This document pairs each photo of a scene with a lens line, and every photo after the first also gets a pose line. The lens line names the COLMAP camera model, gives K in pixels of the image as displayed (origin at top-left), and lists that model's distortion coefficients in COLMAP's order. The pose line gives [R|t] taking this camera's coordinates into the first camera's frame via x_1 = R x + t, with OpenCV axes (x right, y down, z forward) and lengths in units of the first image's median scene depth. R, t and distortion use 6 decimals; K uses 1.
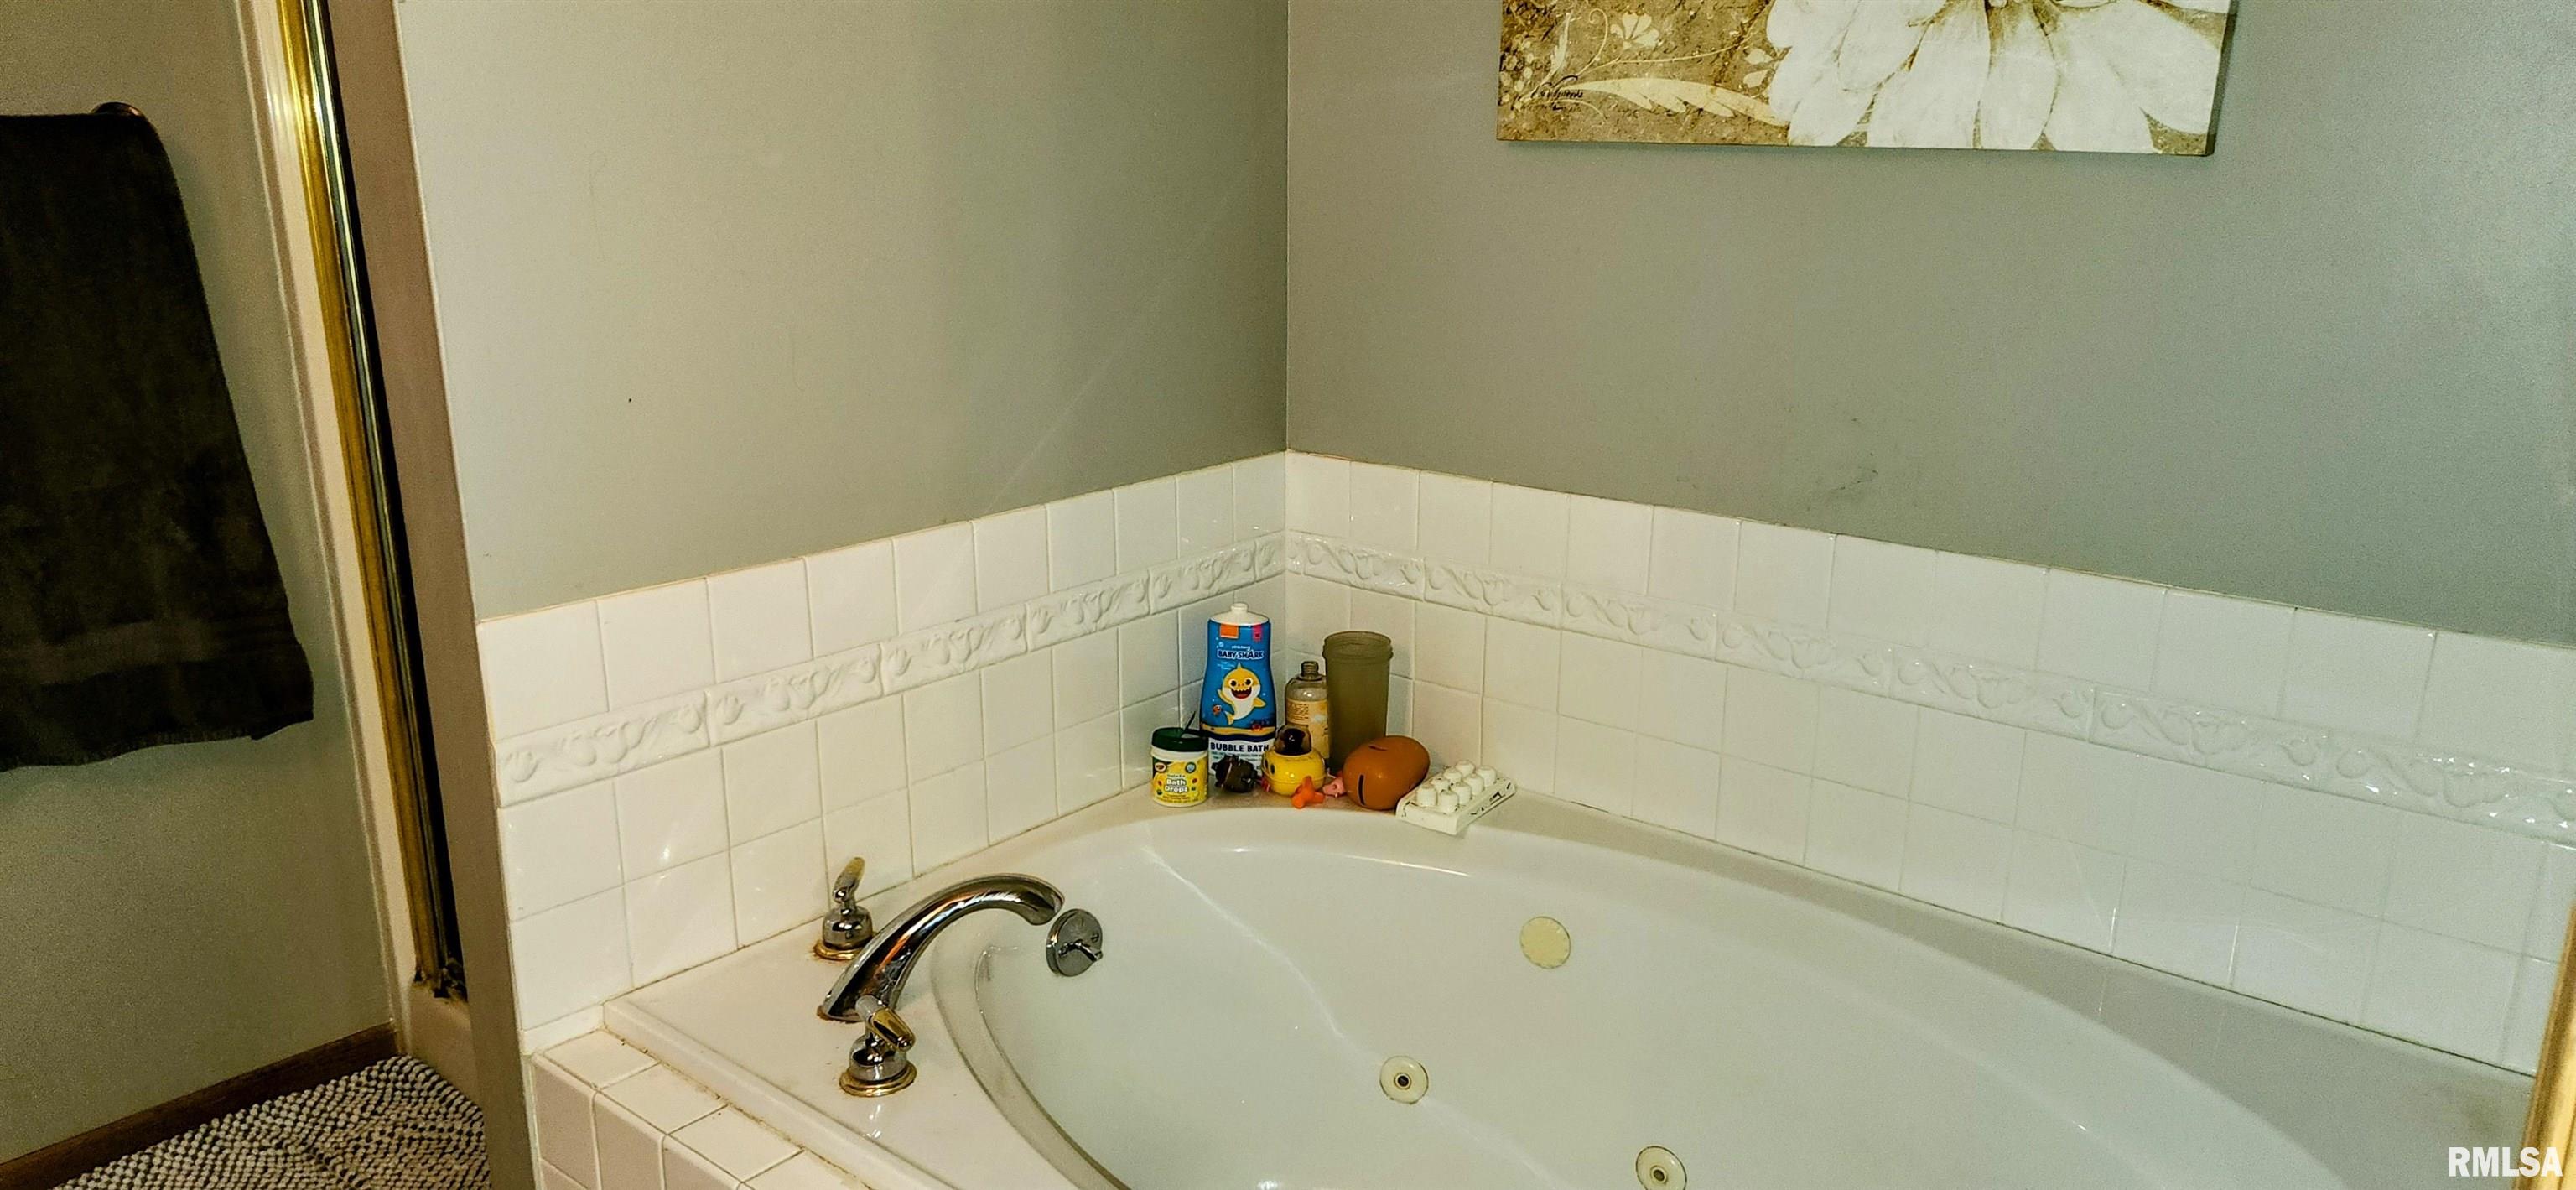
lens RADIAL K [[1711.9, 0, 1288.3], [0, 1711.9, 595.6], [0, 0, 1]] dist [0.001707, -0.007756]
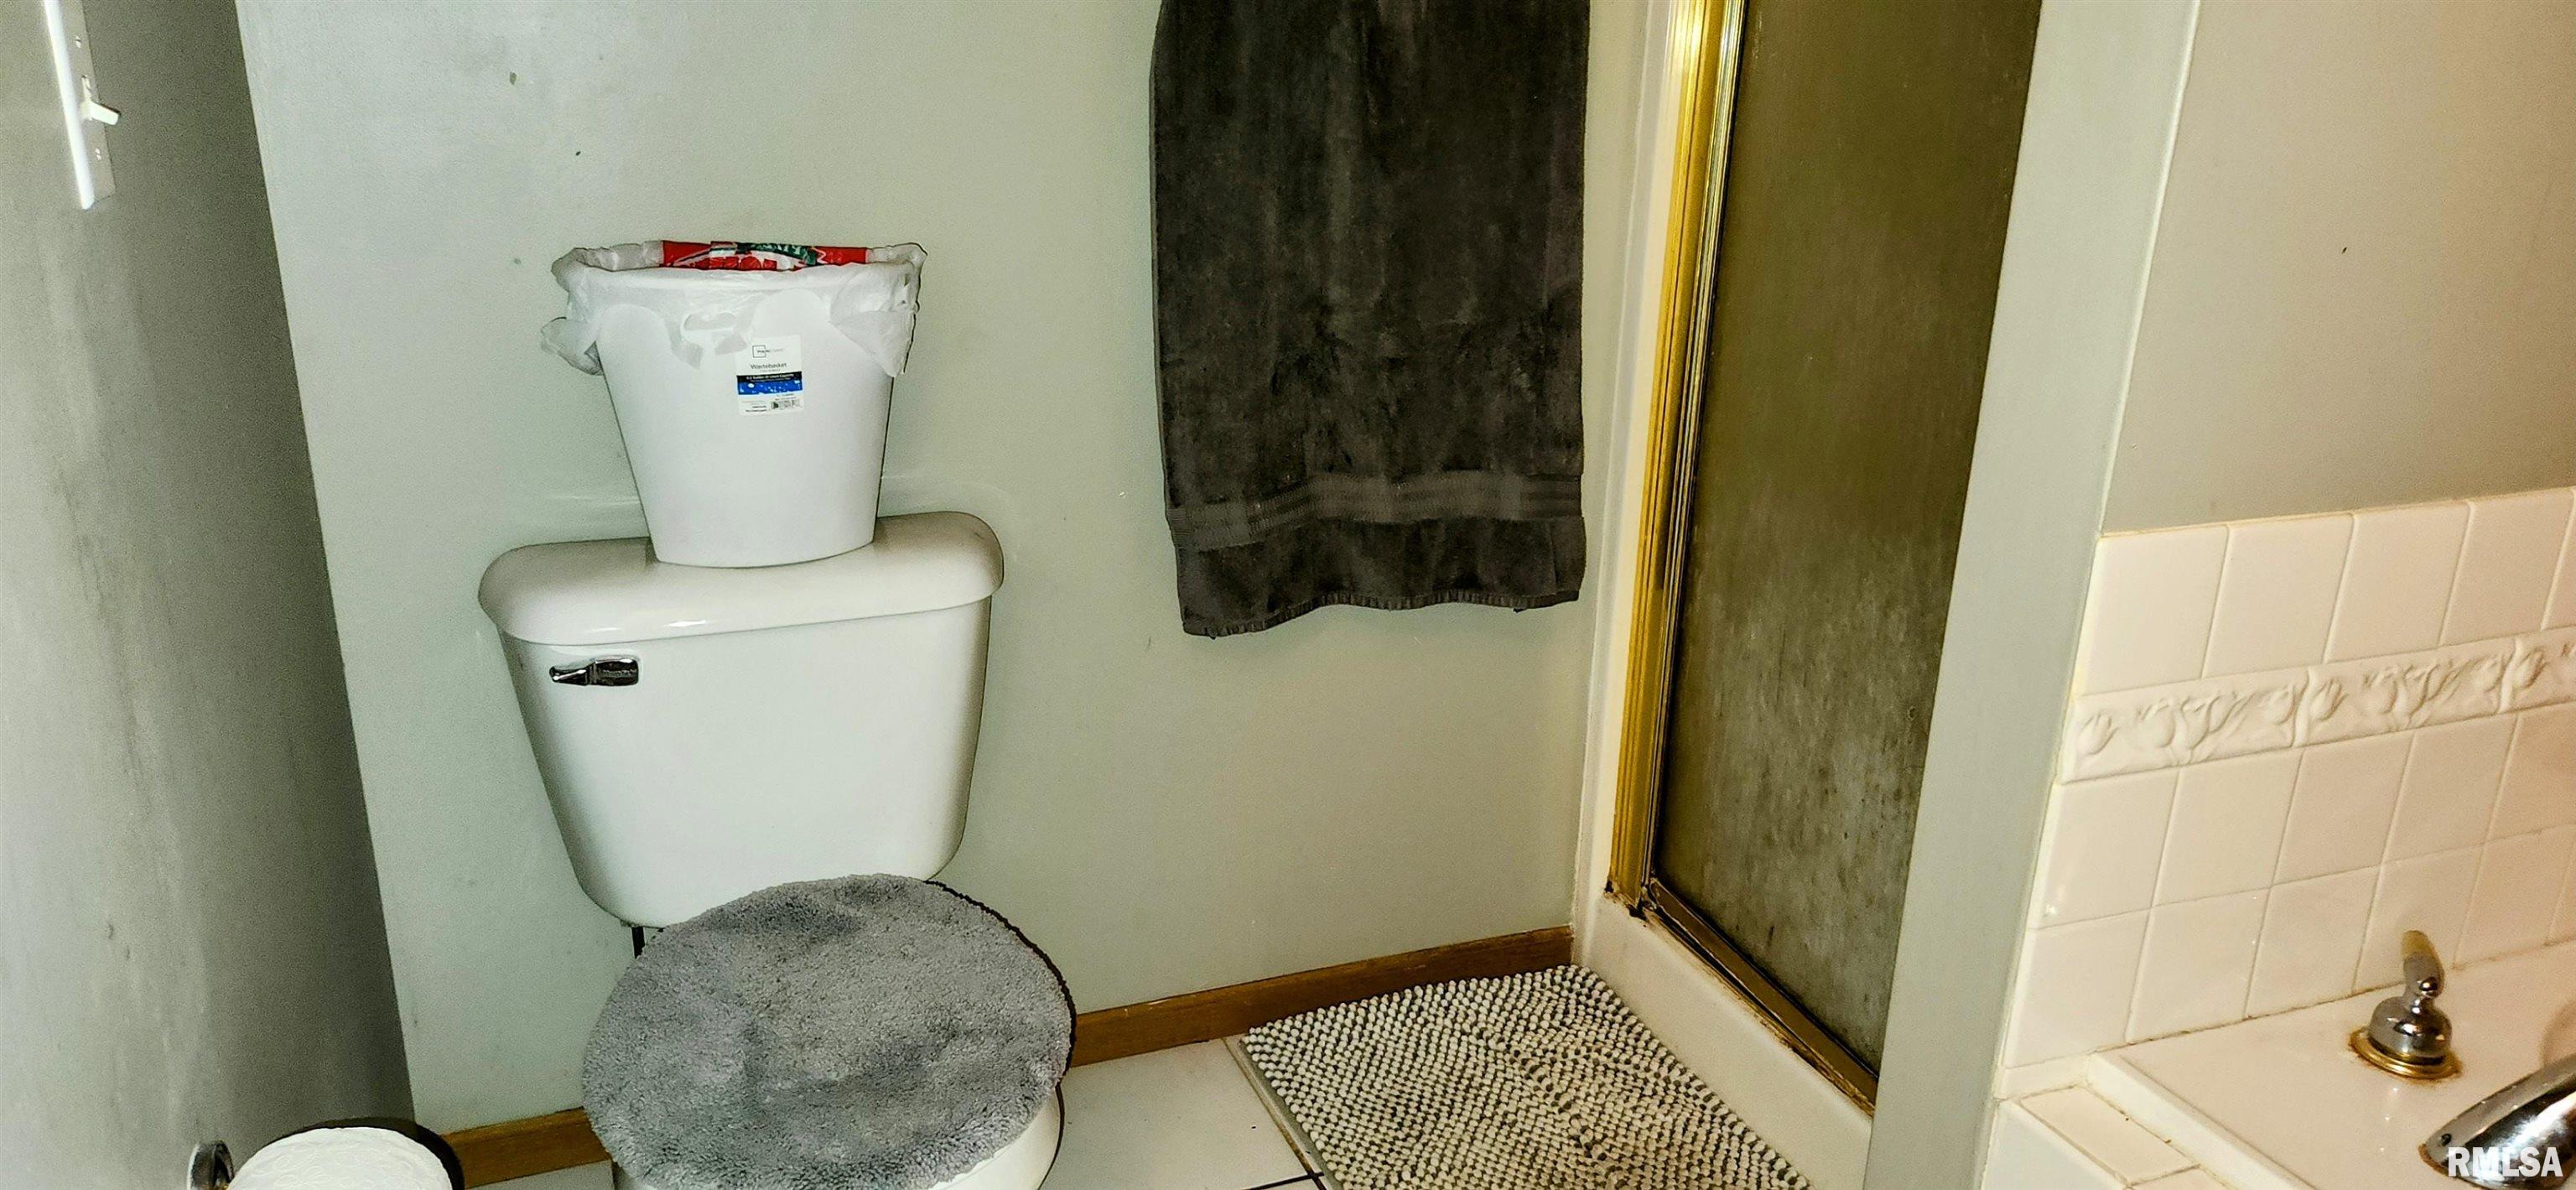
lens RADIAL K [[1711.9, 0, 1288.0], [0, 1711.9, 598.6], [0, 0, 1]] dist [0.001707, -0.007756]
pose [[0.852361, 0.162774, -0.496976, -0.247498], [-0.142165, 0.986659, 0.079332, 0.021623], [0.503259, 0.003033, 0.864130, 0.122685]]
